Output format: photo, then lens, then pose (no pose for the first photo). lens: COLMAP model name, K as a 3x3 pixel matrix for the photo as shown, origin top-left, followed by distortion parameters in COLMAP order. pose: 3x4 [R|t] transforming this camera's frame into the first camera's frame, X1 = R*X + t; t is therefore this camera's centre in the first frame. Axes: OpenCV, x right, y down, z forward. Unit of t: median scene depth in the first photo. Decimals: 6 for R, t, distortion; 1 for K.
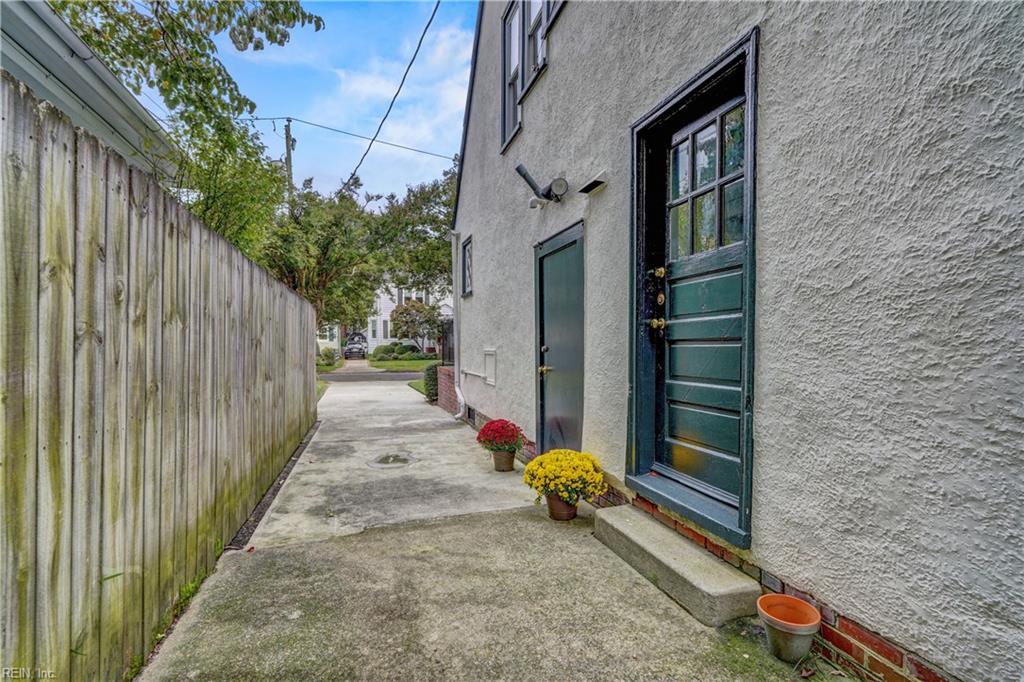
lens RADIAL K [[463.3, 0, 508.9], [0, 463.3, 346.1], [0, 0, 1]] dist [-0.005998, 0.000670]
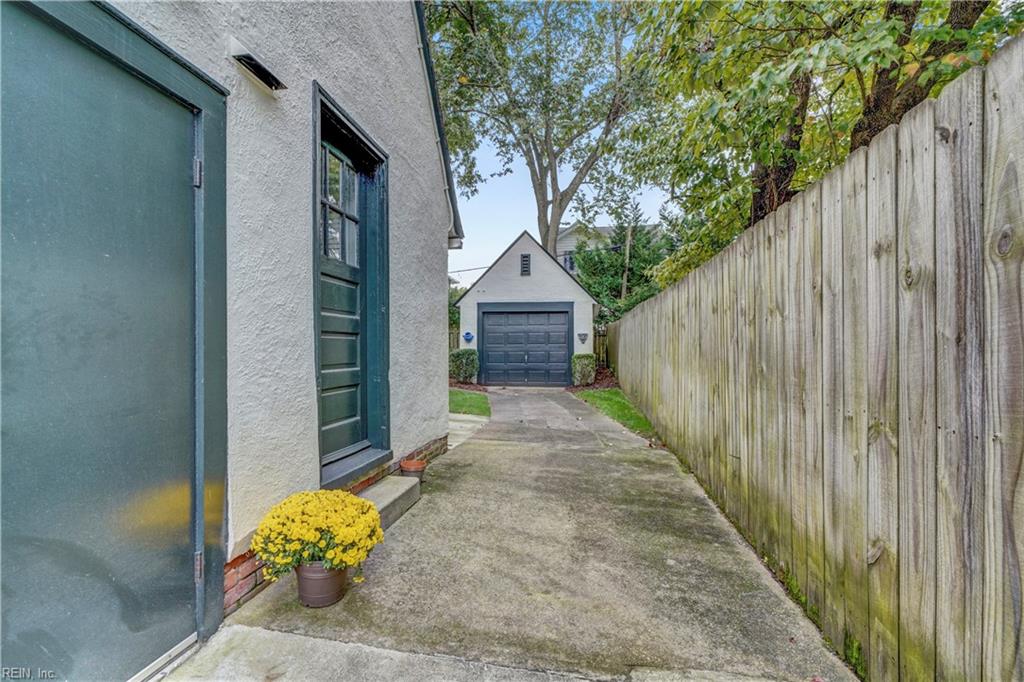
lens RADIAL K [[463.3, 0, 509.9], [0, 463.3, 344.1], [0, 0, 1]] dist [-0.005998, 0.000670]
pose [[-0.891575, -0.003346, 0.452861, -0.570687], [-0.010900, 0.999842, -0.014072, 0.033187], [-0.452742, -0.017483, -0.891470, 2.052001]]
